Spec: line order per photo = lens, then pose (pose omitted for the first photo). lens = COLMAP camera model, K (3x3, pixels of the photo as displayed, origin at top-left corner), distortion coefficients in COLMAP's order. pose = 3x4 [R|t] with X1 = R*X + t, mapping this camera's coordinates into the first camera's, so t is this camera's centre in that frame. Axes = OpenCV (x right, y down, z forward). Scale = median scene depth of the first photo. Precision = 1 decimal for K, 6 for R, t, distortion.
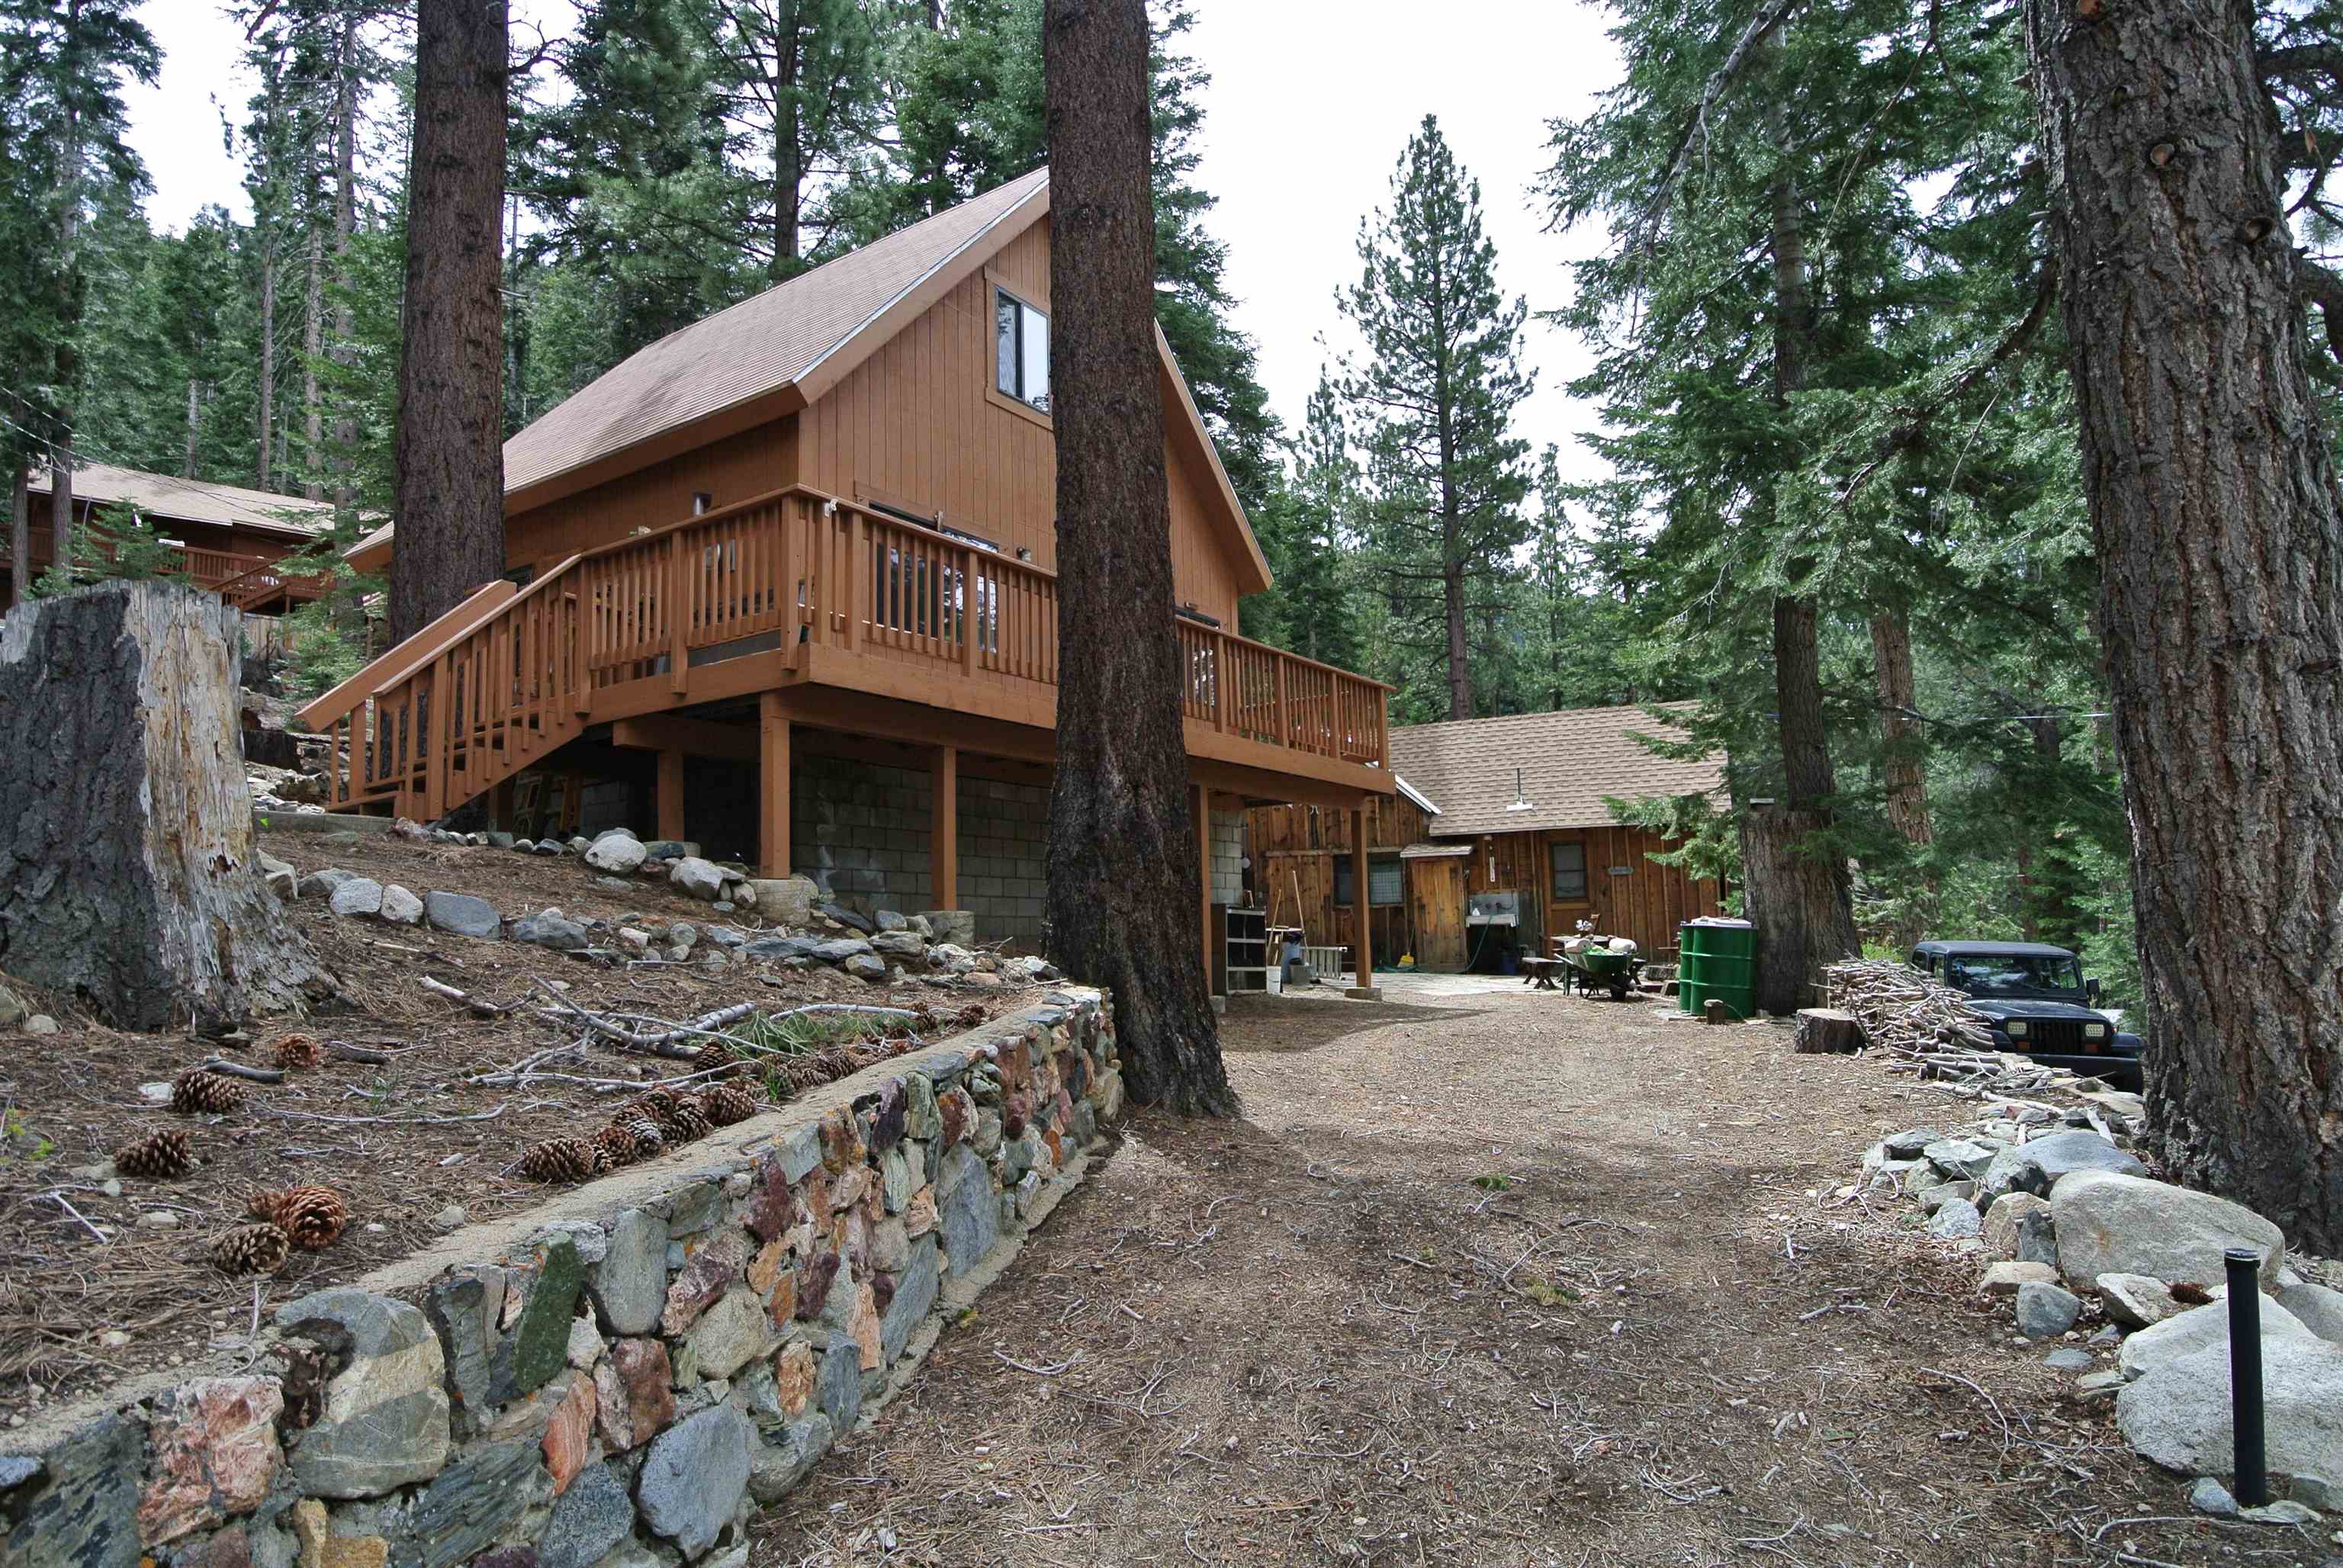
lens RADIAL K [[1367.7, 0, 1176.0], [0, 1367.7, 818.0], [0, 0, 1]] dist [0.001578, -0.031348]
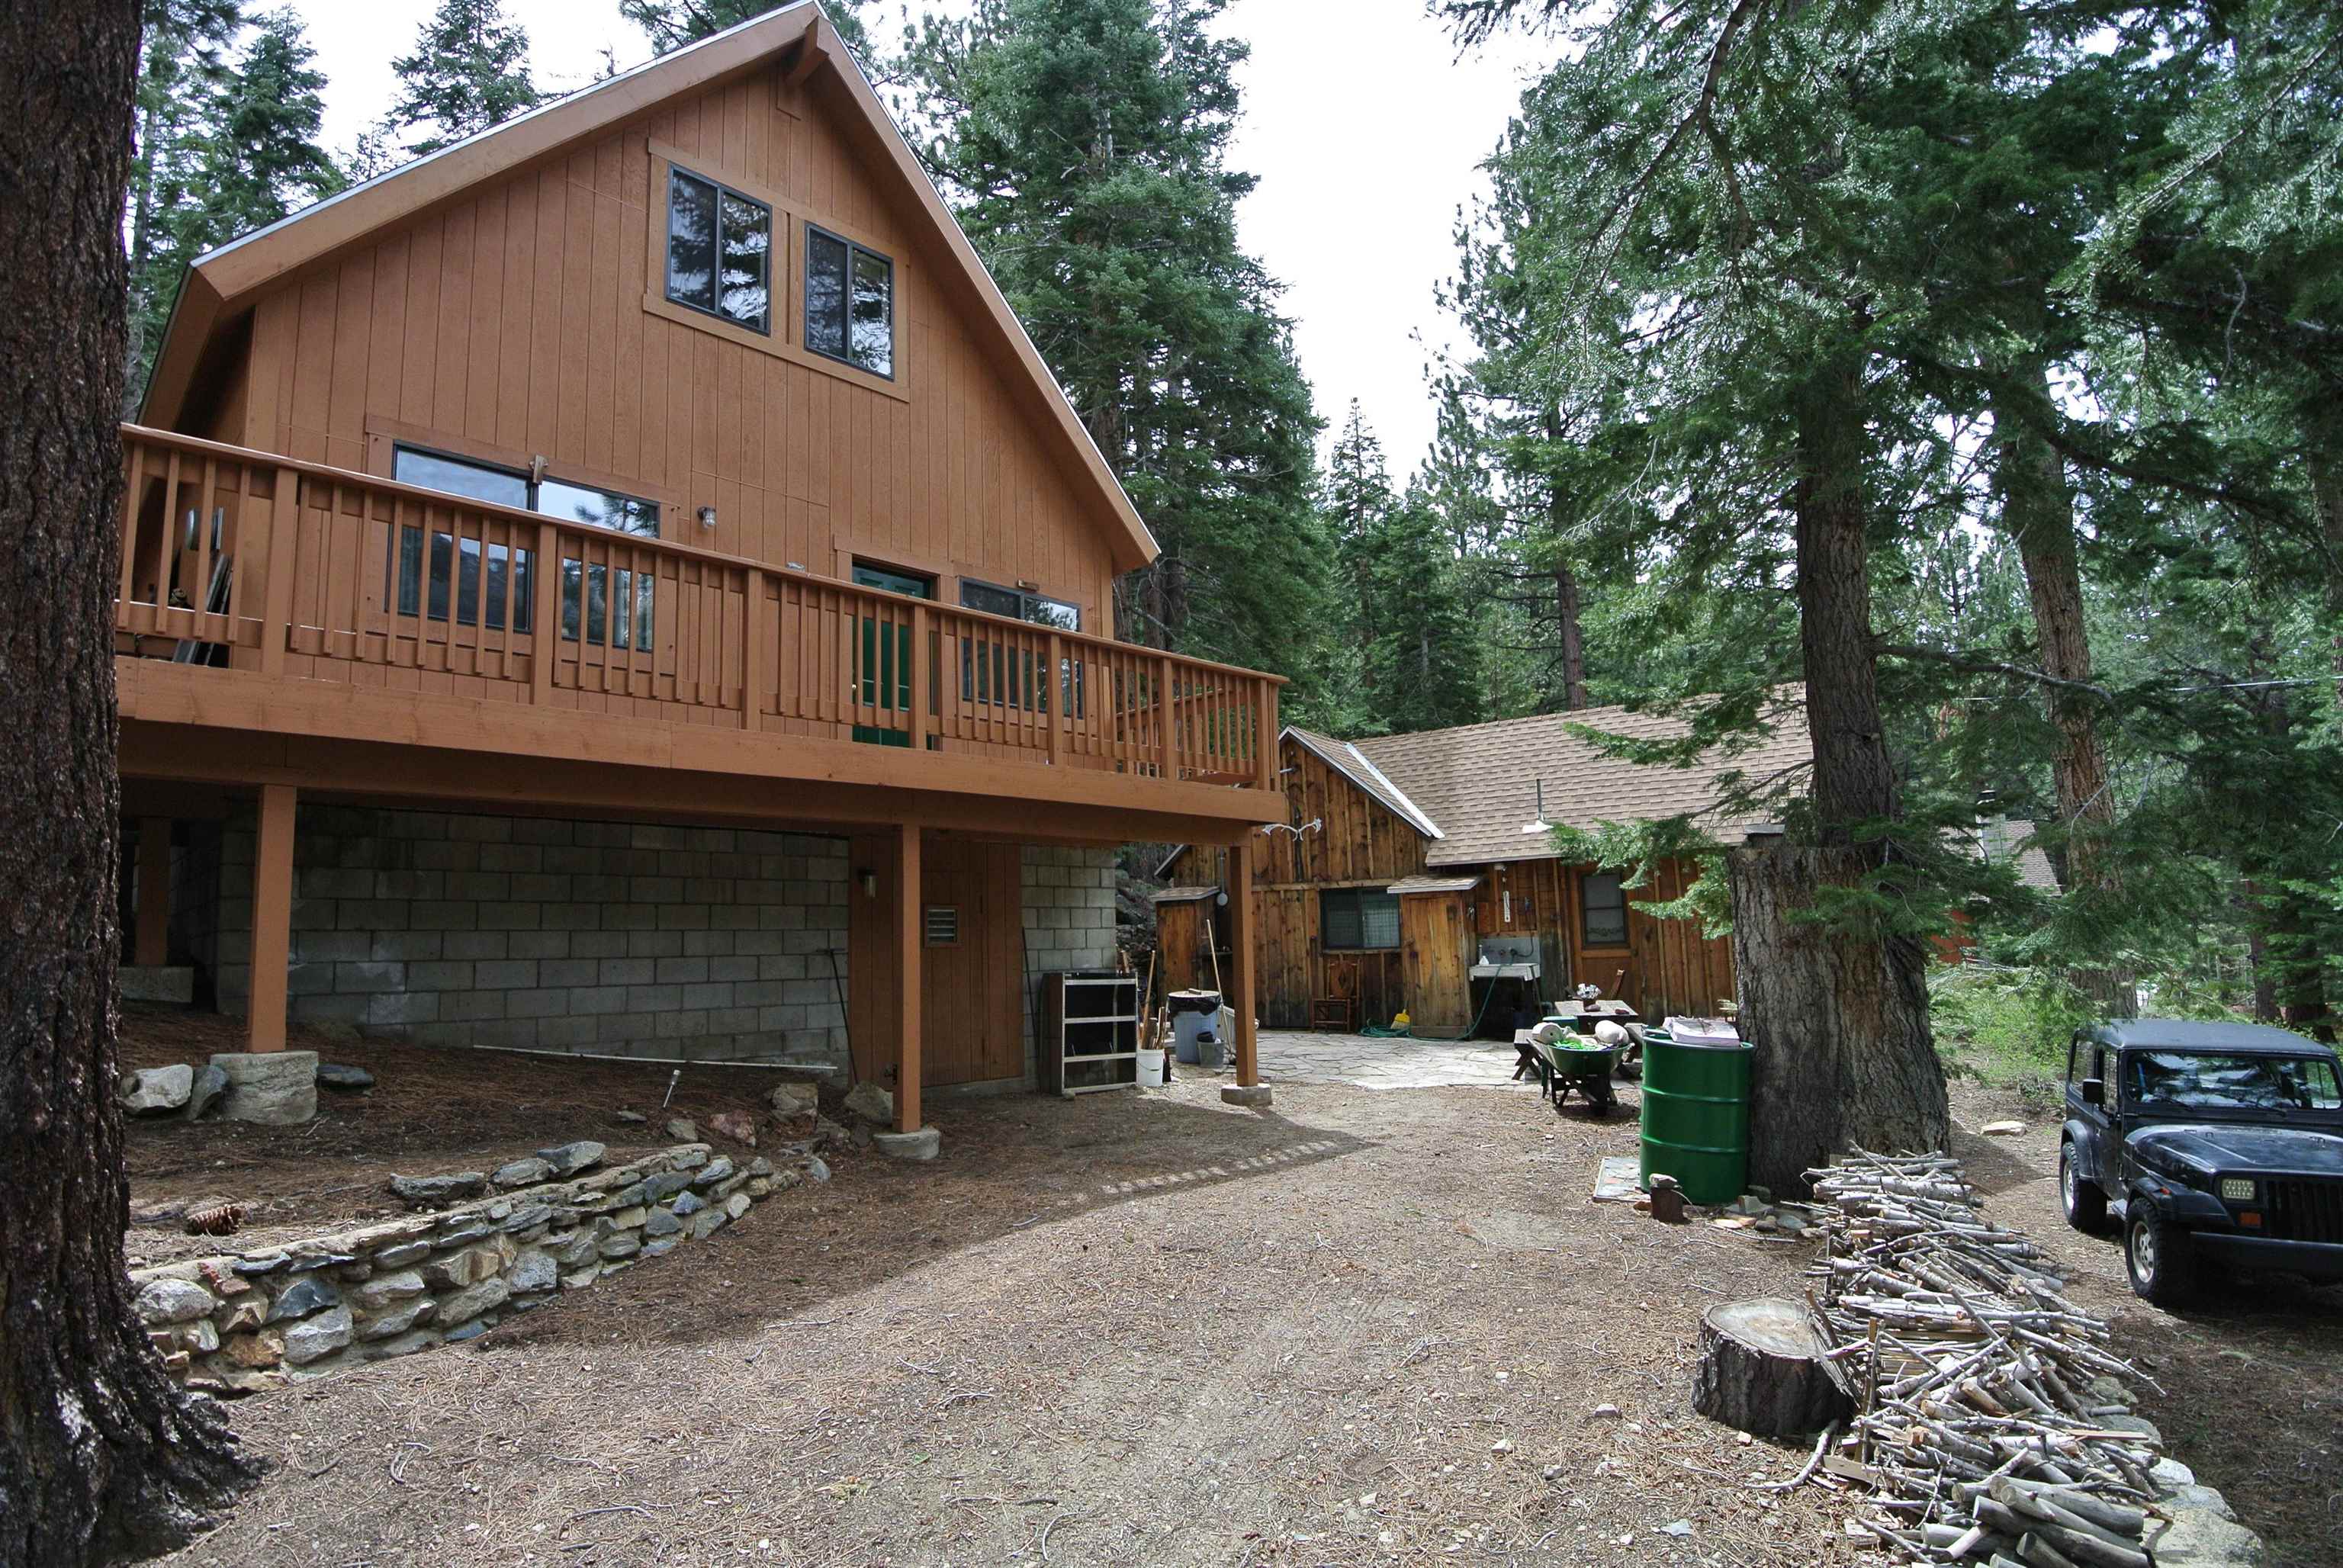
lens RADIAL K [[1220.3, 0, 1172.7], [0, 1220.3, 822.4], [0, 0, 1]] dist [-0.003386, -0.026670]
pose [[0.984260, -0.023672, -0.175136, 0.231882], [0.022770, 0.999715, -0.007157, -0.015449], [0.175256, 0.003057, 0.984518, 0.369720]]
